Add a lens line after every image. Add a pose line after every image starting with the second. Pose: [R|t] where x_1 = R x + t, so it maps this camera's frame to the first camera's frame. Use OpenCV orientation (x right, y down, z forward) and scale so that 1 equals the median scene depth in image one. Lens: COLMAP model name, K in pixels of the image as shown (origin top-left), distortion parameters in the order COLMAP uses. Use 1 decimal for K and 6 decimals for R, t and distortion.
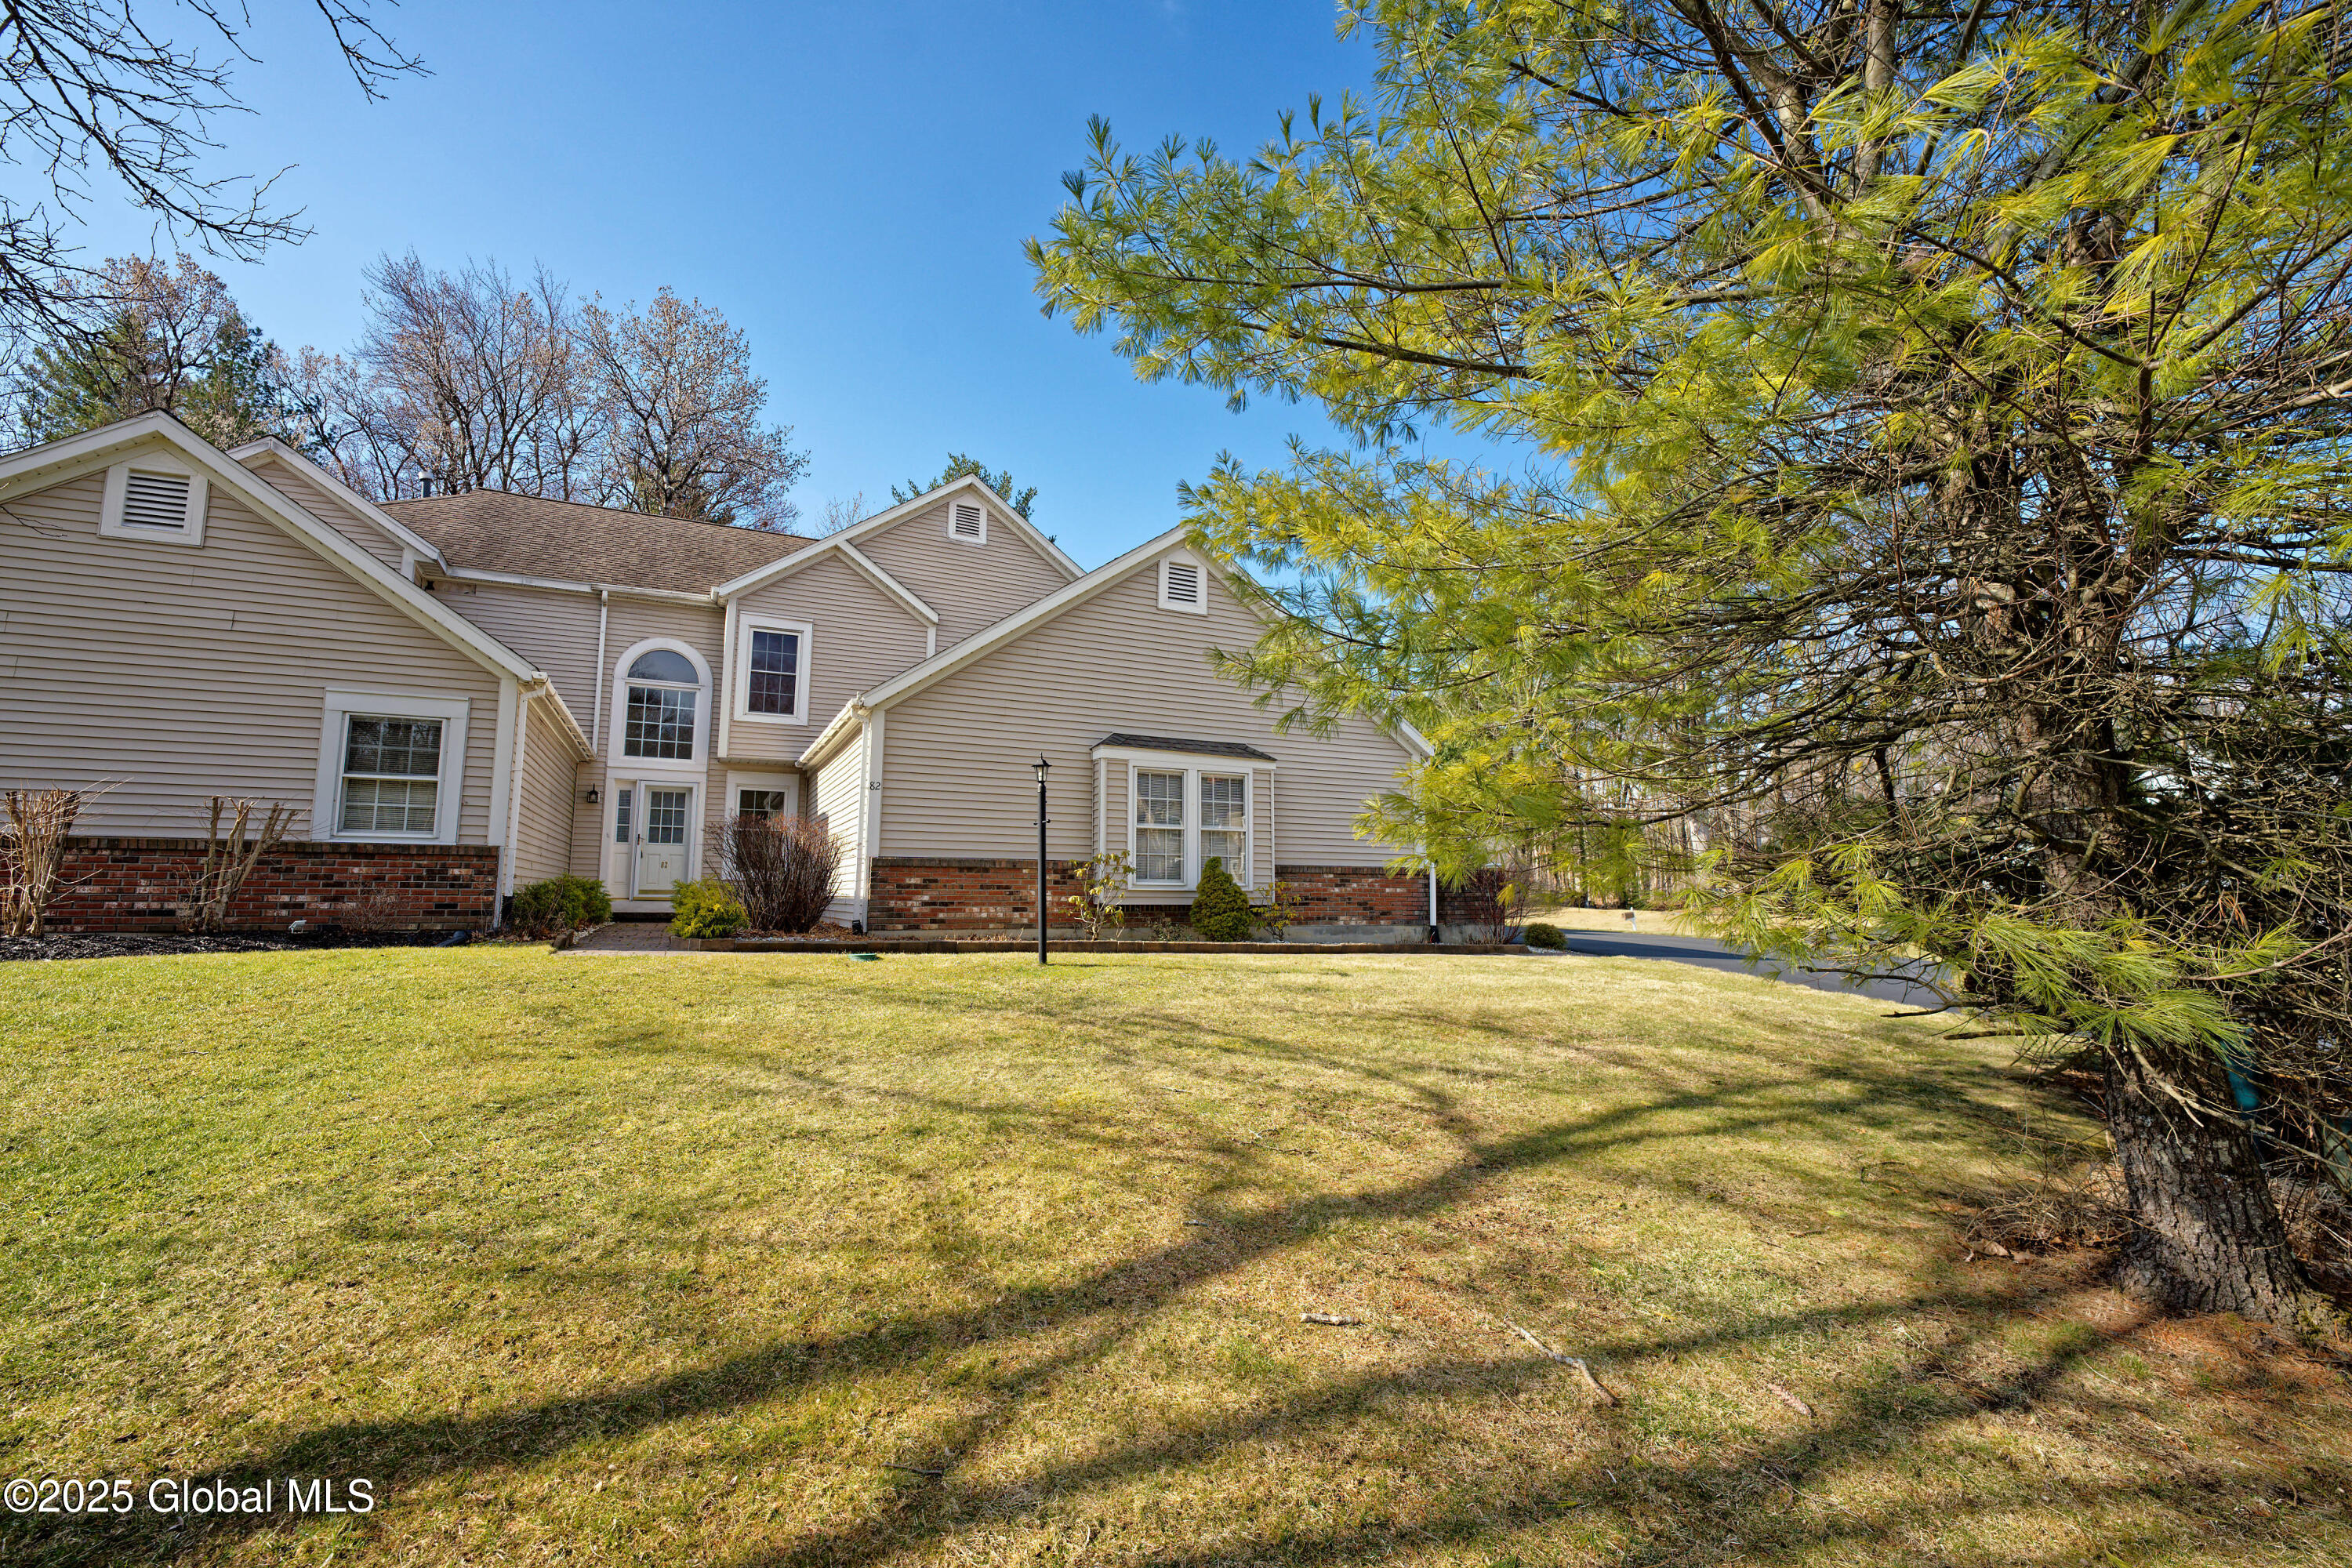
lens RADIAL K [[994.4, 0, 1172.1], [0, 994.4, 778.0], [0, 0, 1]] dist [-0.029593, 0.004507]
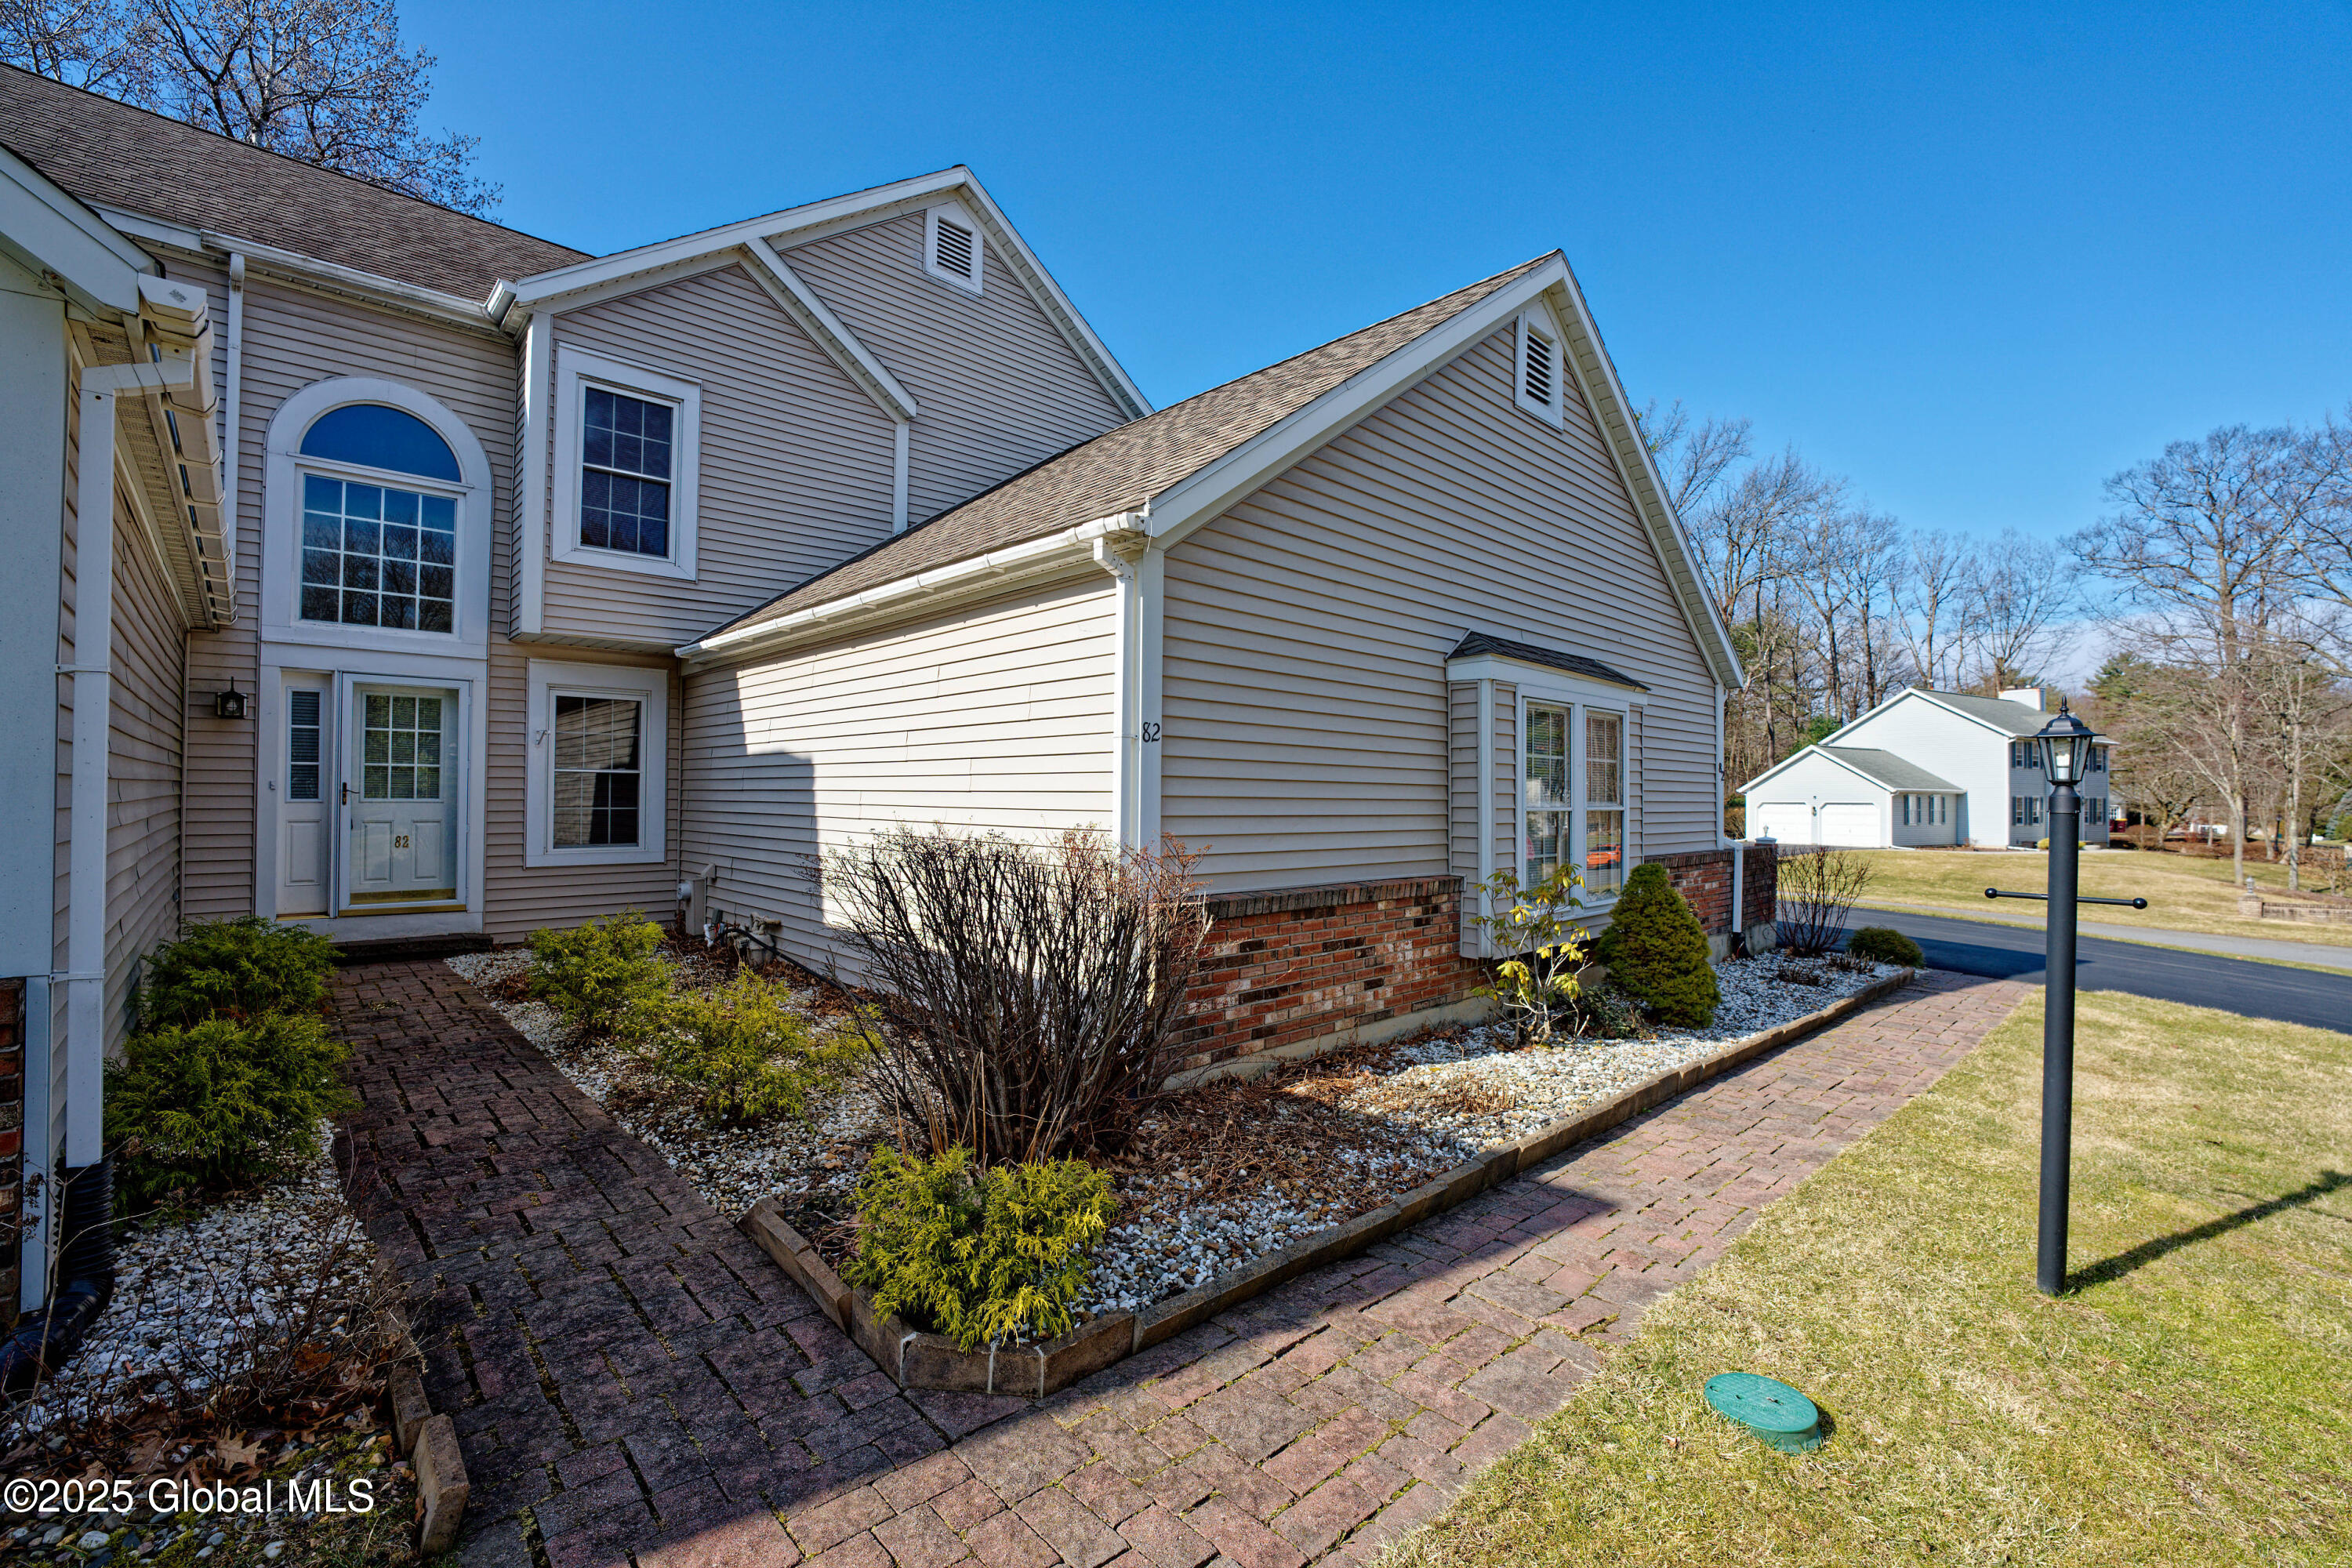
lens RADIAL K [[994.4, 0, 1172.1], [0, 994.4, 778.0], [0, 0, 1]] dist [-0.029593, 0.004507]
pose [[0.955891, 0.007046, 0.293638, -0.284260], [-0.039026, 0.993895, 0.103194, -0.011415], [-0.291118, -0.110102, 0.950330, 0.411014]]
